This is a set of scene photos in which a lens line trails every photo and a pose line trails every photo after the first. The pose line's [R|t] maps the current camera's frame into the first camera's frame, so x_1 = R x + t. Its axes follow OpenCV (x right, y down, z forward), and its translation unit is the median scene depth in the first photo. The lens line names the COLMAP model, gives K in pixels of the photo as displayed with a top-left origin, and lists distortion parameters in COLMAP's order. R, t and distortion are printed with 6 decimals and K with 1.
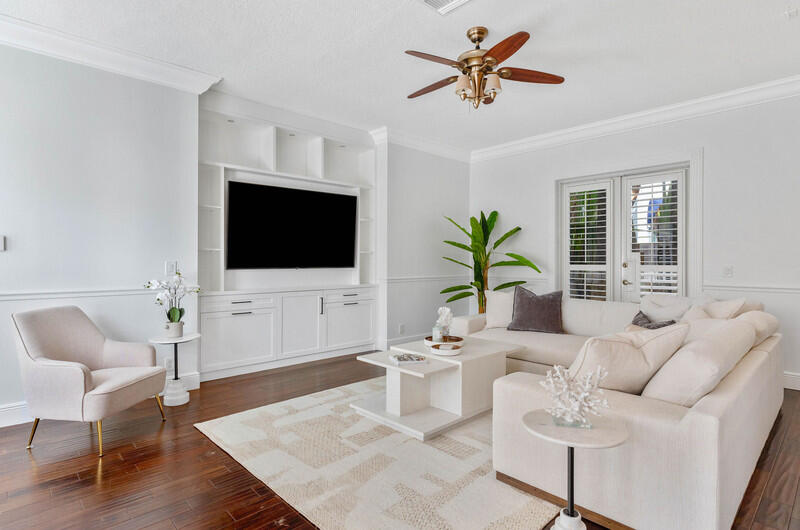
lens RADIAL K [[418.3, 0, 398.3], [0, 418.3, 262.1], [0, 0, 1]] dist [0.000739, 0.000263]
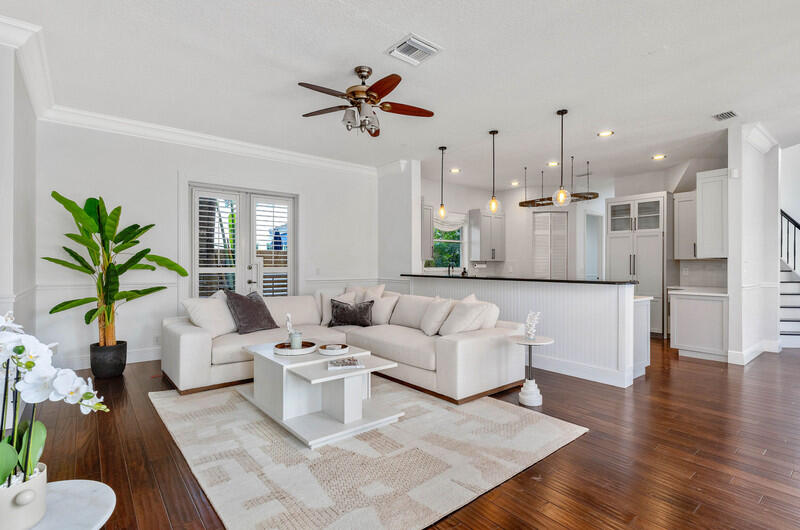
lens RADIAL K [[387.1, 0, 398.5], [0, 387.1, 262.4], [0, 0, 1]] dist [-0.002505, -0.000123]
pose [[0.077417, 0.006642, 0.996977, -0.662733], [0.002474, 0.999973, -0.006854, 0.001488], [-0.996996, 0.002997, 0.077398, 0.608160]]
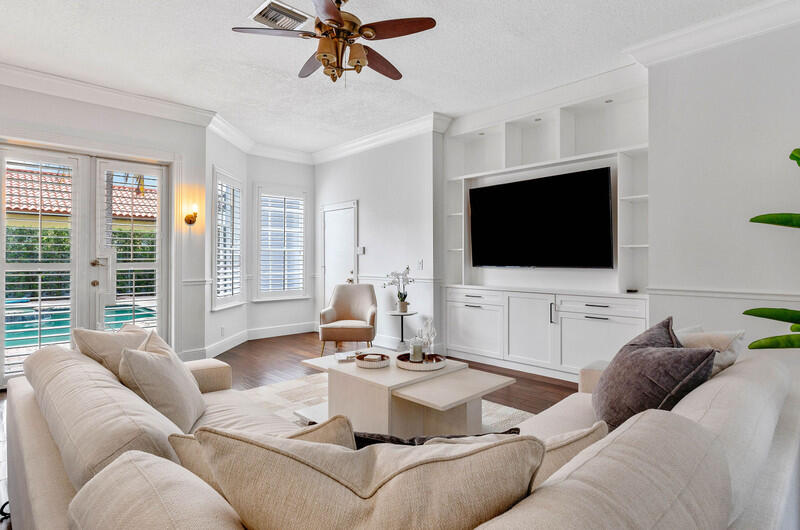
lens RADIAL K [[440.6, 0, 413.9], [0, 440.6, 259.9], [0, 0, 1]] dist [-0.004427, -0.000476]
pose [[0.013396, 0.002708, -0.999907, 0.817269], [-0.003101, 0.999992, 0.002667, -0.003290], [0.999905, 0.003065, 0.013405, 0.850255]]
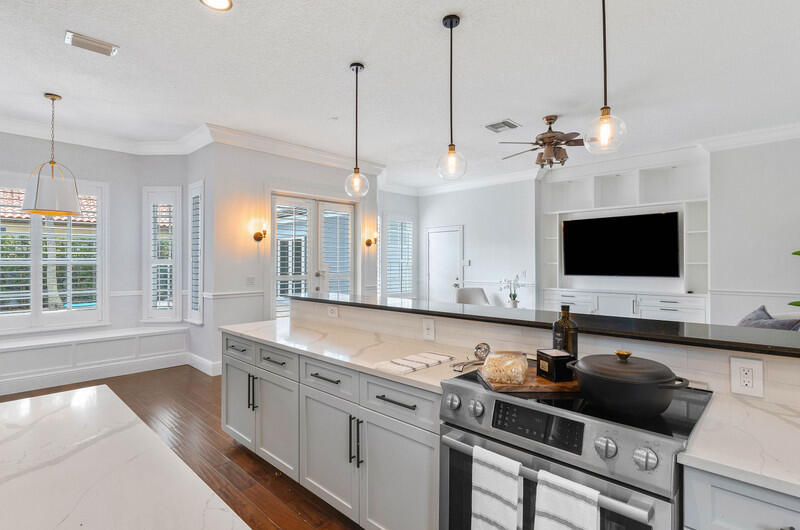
lens RADIAL K [[418.3, 0, 398.3], [0, 418.3, 262.1], [0, 0, 1]] dist [0.000739, 0.000263]
pose [[0.053834, 0.000980, -0.998549, 1.217567], [-0.000466, 0.999999, 0.000956, -0.035673], [0.998550, 0.000413, 0.053834, 0.277557]]
